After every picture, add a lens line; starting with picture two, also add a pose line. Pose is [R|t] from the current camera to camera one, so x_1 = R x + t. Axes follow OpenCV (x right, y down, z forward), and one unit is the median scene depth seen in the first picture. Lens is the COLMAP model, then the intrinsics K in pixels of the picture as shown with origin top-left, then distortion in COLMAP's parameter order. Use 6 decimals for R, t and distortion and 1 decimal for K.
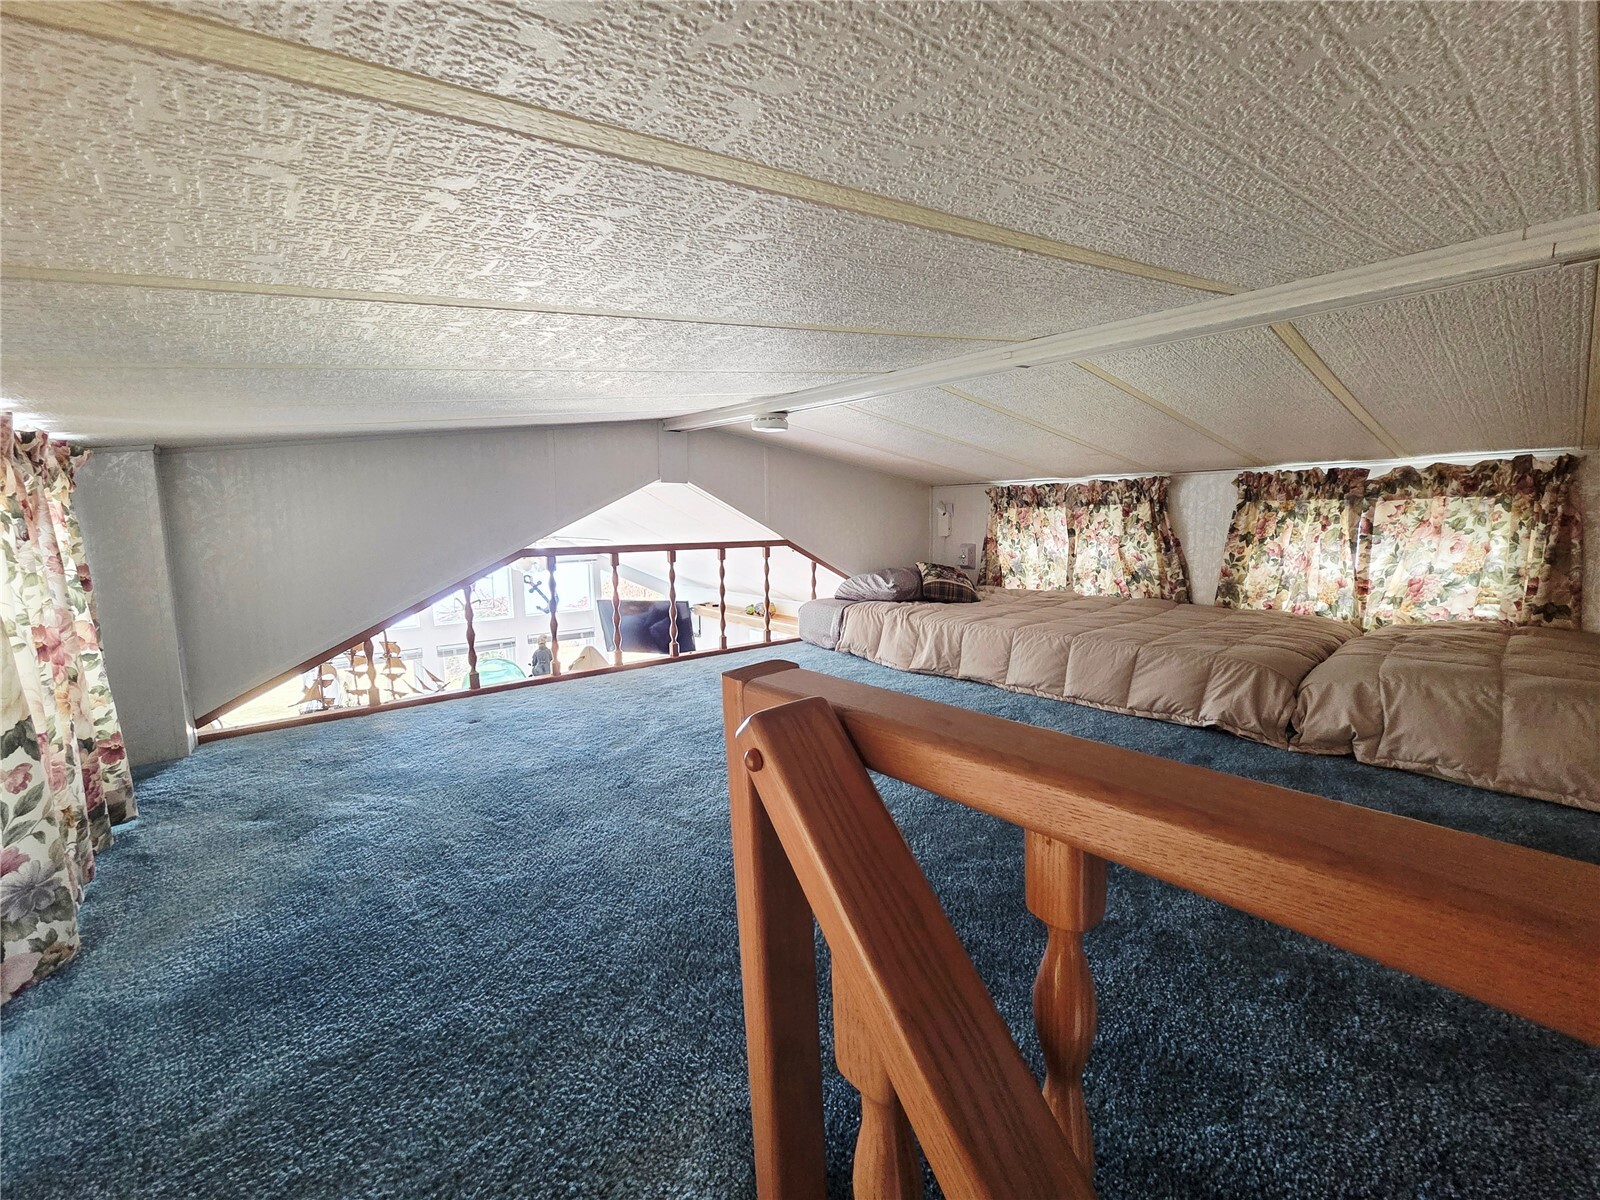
lens RADIAL K [[653.0, 0, 813.0], [0, 653.0, 598.2], [0, 0, 1]] dist [0.009193, -0.004976]
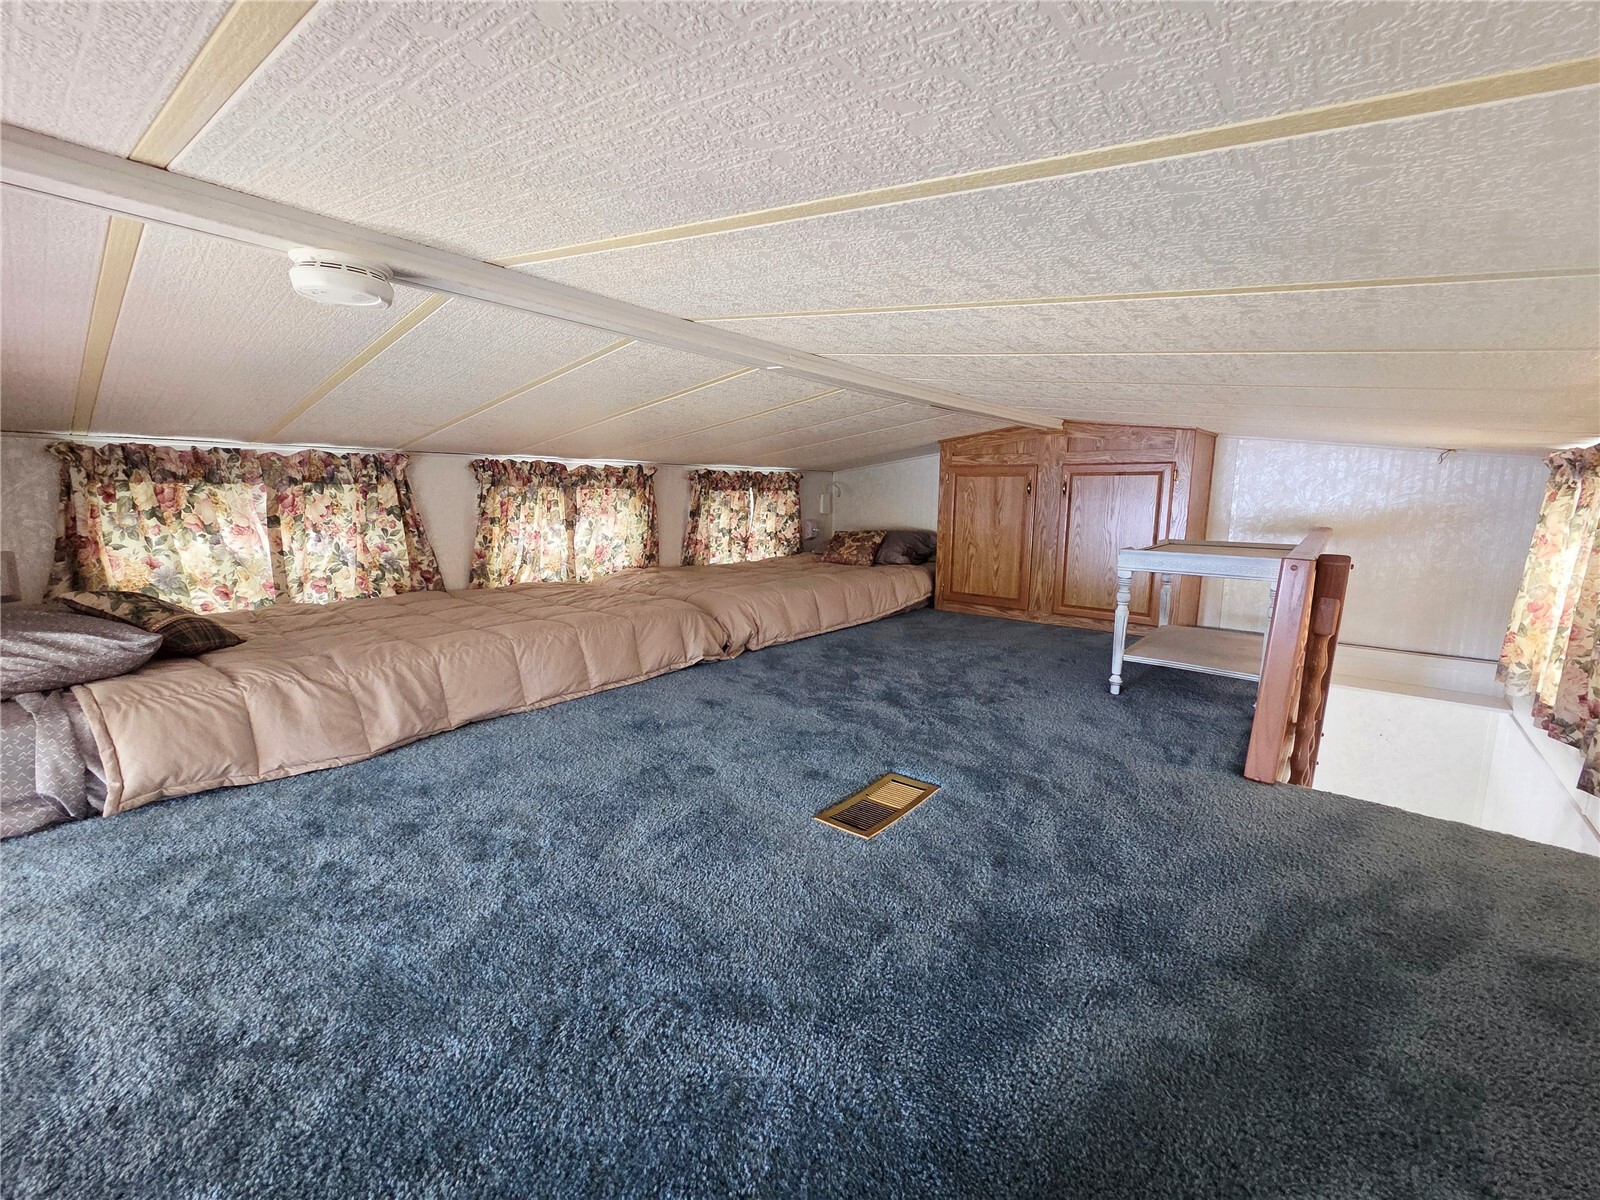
lens RADIAL K [[653.0, 0, 813.0], [0, 653.0, 598.2], [0, 0, 1]] dist [0.009193, -0.004976]
pose [[-0.160615, -0.143769, 0.976490, -0.497017], [0.114717, 0.979911, 0.163142, -0.084475], [-0.980328, 0.138223, -0.140895, 0.673346]]
